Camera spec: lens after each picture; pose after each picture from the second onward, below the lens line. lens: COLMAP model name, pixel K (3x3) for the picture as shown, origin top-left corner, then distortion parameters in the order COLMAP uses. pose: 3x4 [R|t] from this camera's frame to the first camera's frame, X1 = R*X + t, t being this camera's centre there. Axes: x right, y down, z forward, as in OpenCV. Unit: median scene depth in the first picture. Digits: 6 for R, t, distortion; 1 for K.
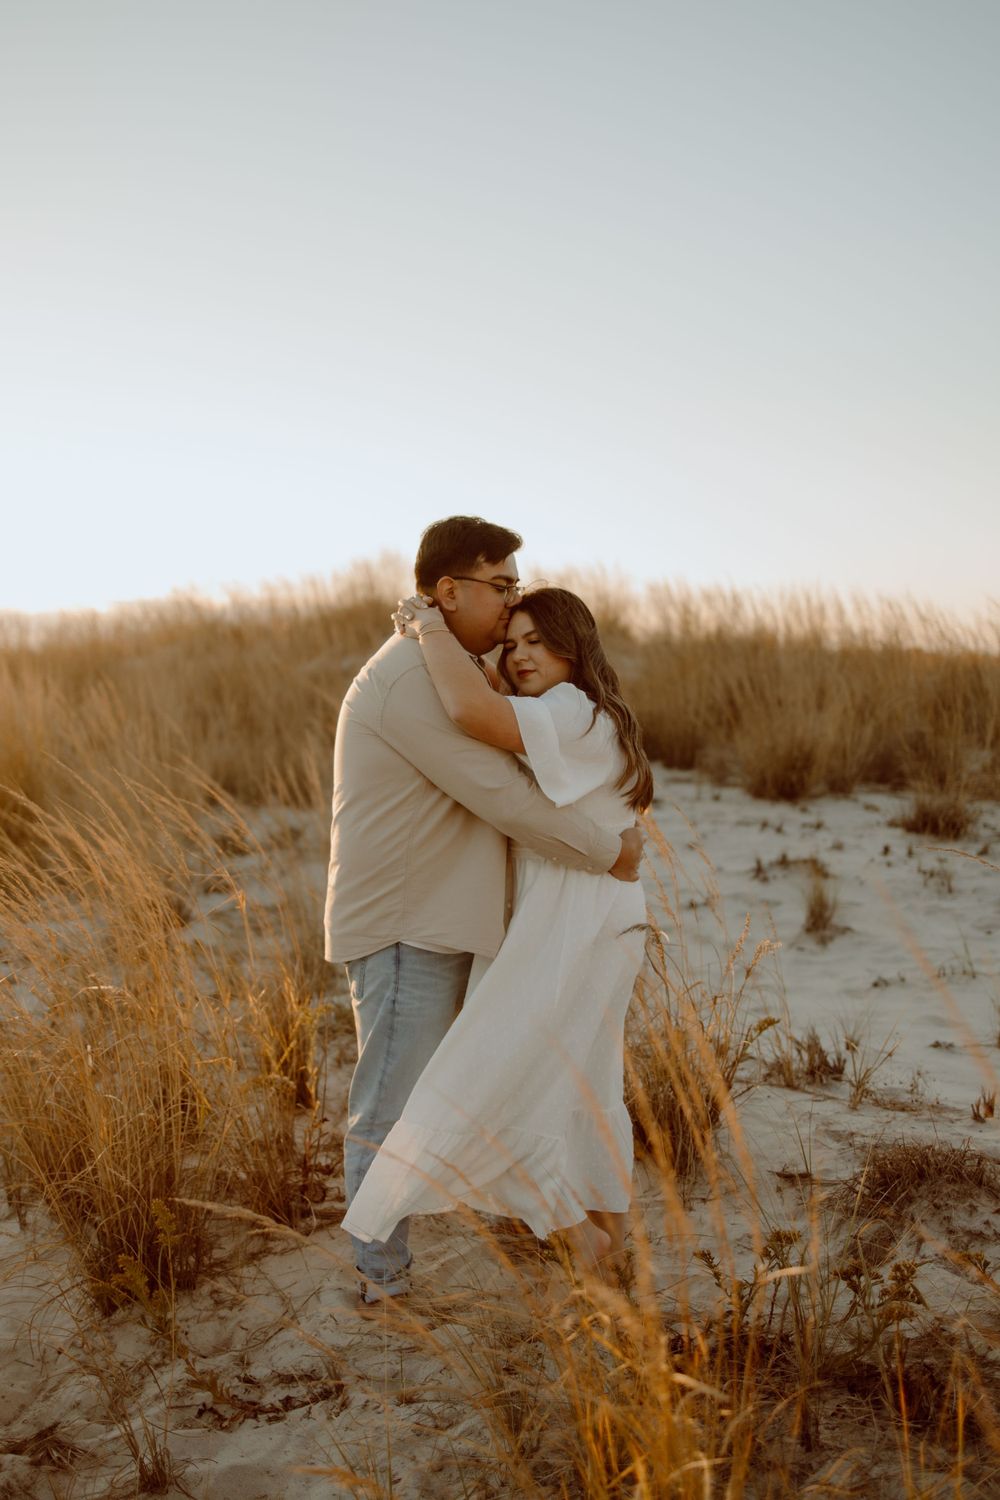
lens RADIAL K [[1498.4, 0, 497.8], [0, 1498.4, 783.3], [0, 0, 1]] dist [-0.002439, -0.000950]
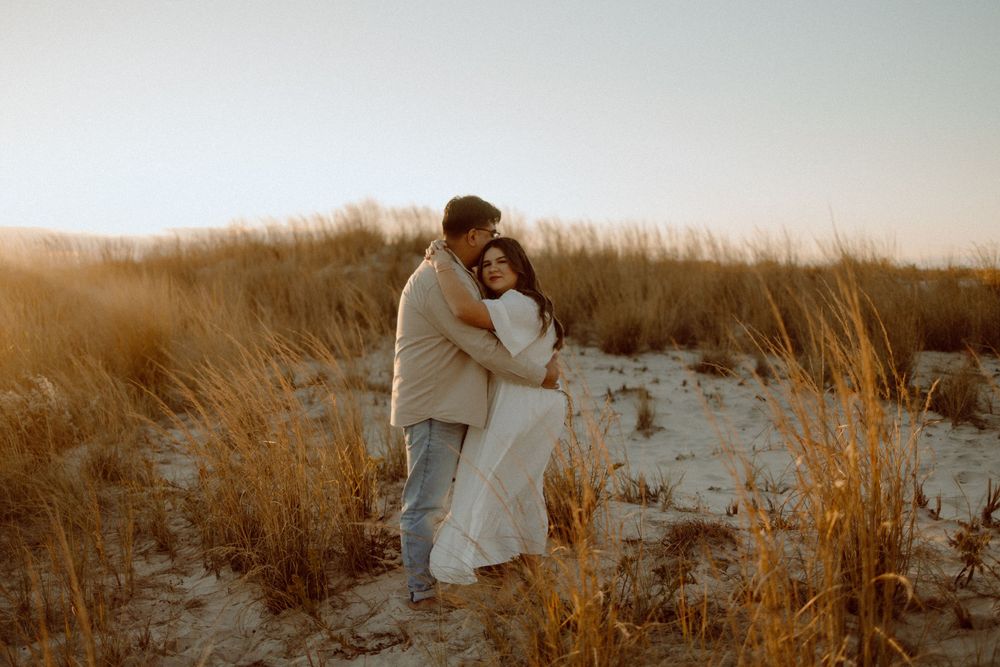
lens RADIAL K [[999.6, 0, 500.0], [0, 999.6, 333.5], [0, 0, 1]] dist [0.000558, 0.001832]
pose [[0.997739, -0.004691, 0.067048, -0.021953], [0.005812, 0.999847, -0.016527, 0.007431], [-0.066960, 0.016879, 0.997613, -0.106331]]
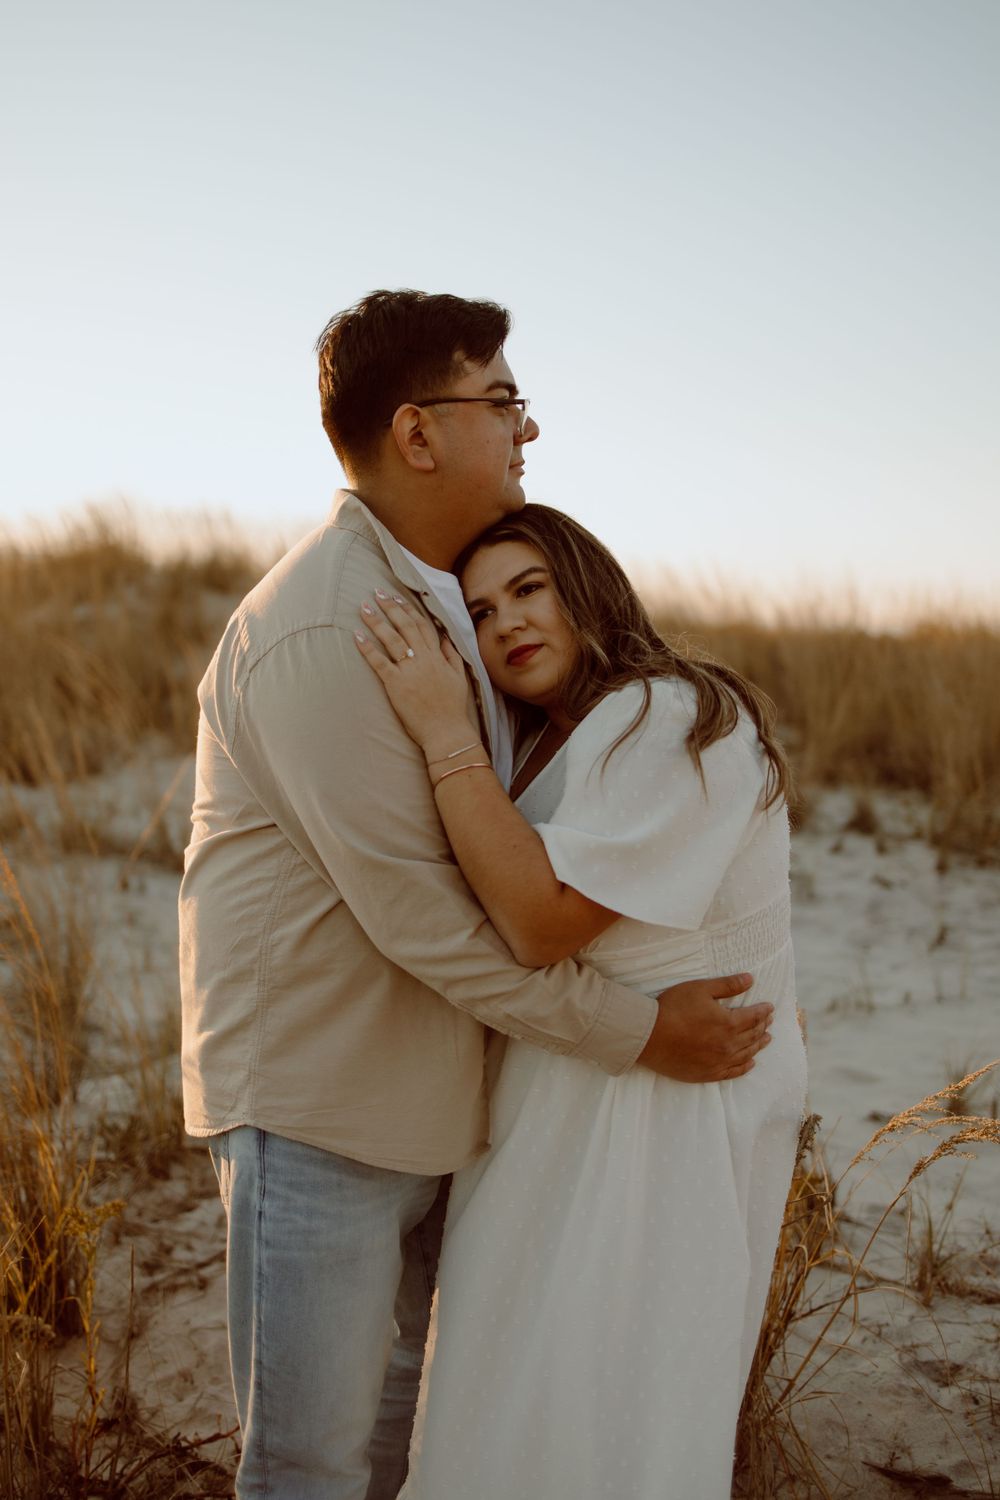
lens RADIAL K [[1499.4, 0, 500.0], [0, 1499.4, 726.2], [0, 0, 1]] dist [0.000558, 0.001832]
pose [[0.983146, 0.015608, 0.182155, -0.033472], [-0.013573, 0.999831, -0.012417, -0.013130], [-0.182318, 0.009736, 0.983191, 0.174819]]
